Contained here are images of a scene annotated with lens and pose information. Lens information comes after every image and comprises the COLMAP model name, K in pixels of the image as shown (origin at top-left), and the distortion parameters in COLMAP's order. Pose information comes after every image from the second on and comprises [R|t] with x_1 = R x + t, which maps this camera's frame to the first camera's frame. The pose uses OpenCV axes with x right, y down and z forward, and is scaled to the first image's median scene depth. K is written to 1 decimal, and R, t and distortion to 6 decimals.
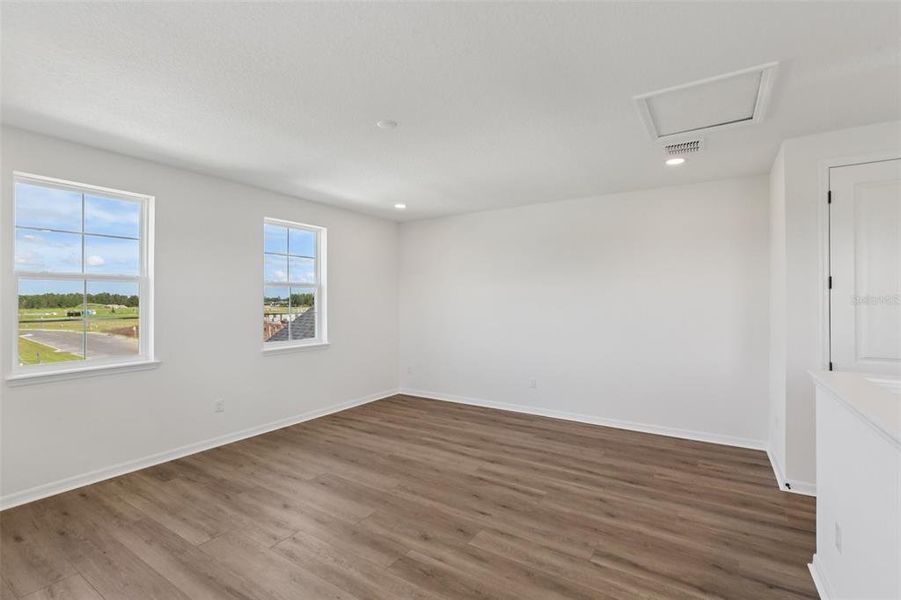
lens RADIAL K [[411.6, 0, 442.8], [0, 411.6, 299.0], [0, 0, 1]] dist [-0.010207, 0.003608]
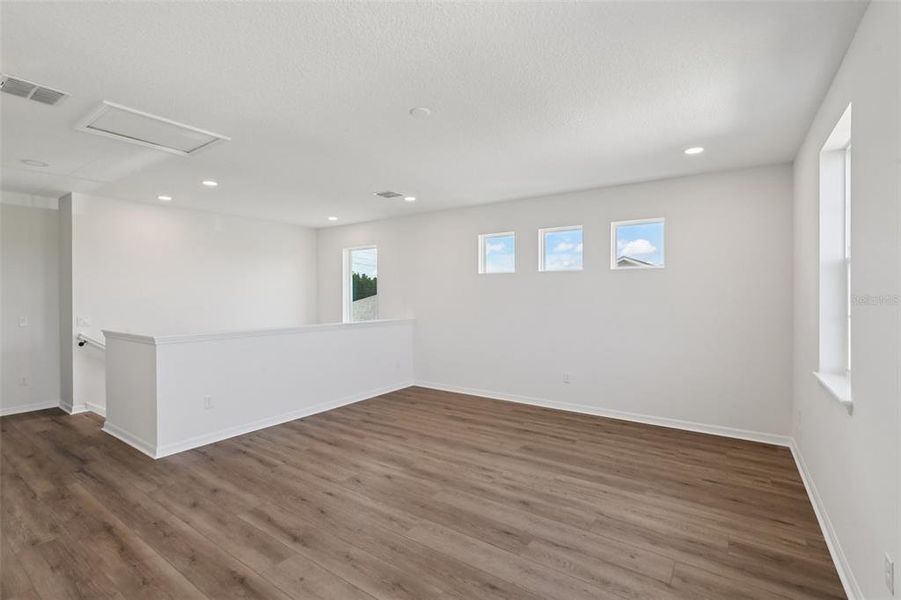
lens RADIAL K [[411.6, 0, 444.5], [0, 411.6, 297.6], [0, 0, 1]] dist [-0.010207, 0.003608]
pose [[-0.999524, 0.002083, 0.030784, -0.179896], [0.002299, 0.999973, 0.006983, 0.007054], [-0.030768, 0.007050, -0.999502, 1.594867]]
